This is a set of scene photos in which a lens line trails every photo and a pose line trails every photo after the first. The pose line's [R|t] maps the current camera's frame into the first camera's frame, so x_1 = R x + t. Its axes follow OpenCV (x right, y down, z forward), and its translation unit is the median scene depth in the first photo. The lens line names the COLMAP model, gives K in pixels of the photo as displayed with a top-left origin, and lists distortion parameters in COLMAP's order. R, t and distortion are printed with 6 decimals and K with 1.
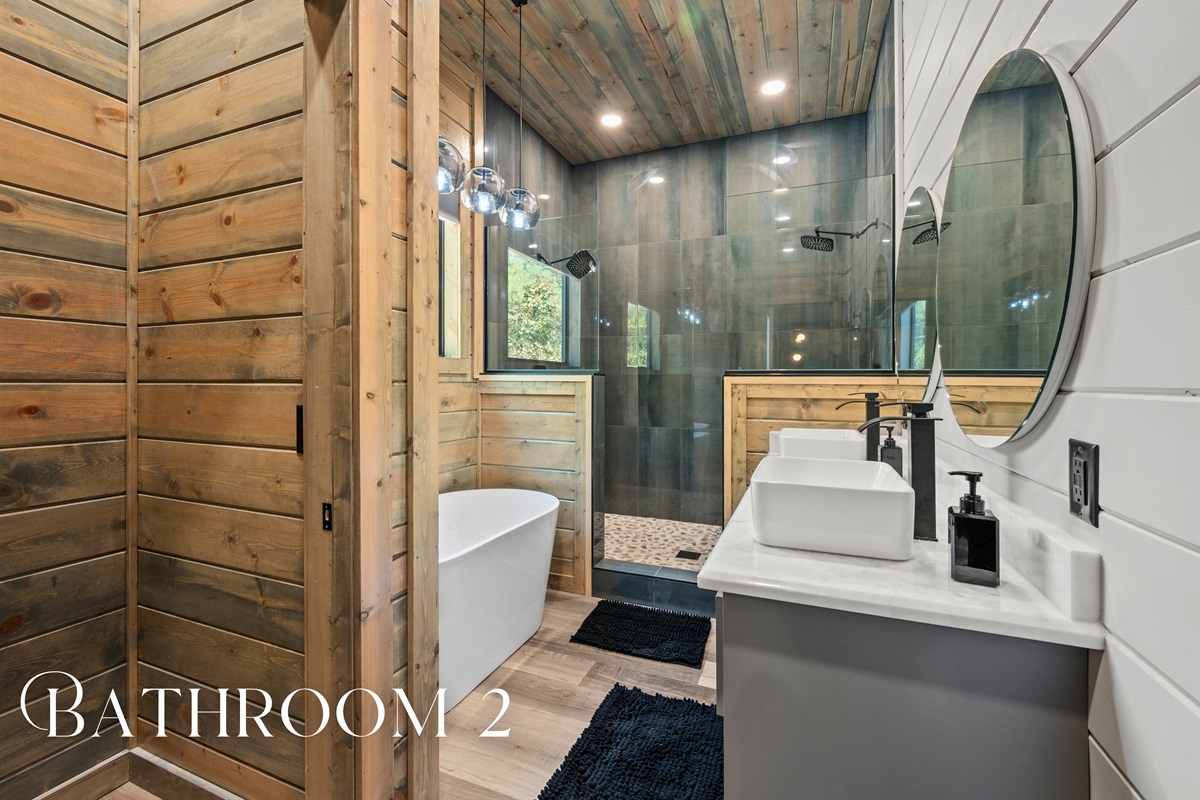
lens RADIAL K [[493.9, 0, 604.2], [0, 493.9, 380.1], [0, 0, 1]] dist [-0.002135, -0.000215]
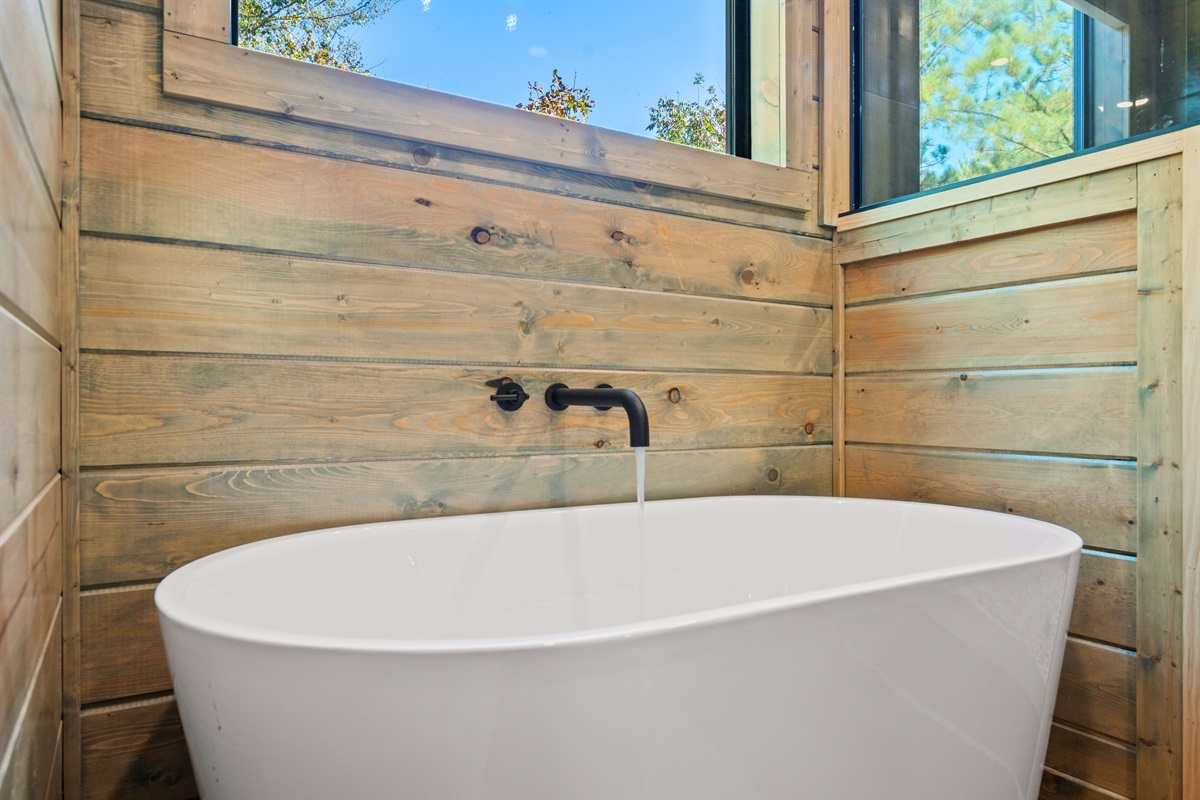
lens RADIAL K [[768.1, 0, 600.8], [0, 768.1, 401.8], [0, 0, 1]] dist [-0.003526, -0.001089]
pose [[0.810403, -0.001242, -0.585872, -0.050199], [0.003366, 0.999991, 0.002536, 0.145889], [0.585864, -0.004027, 0.810400, 0.418087]]
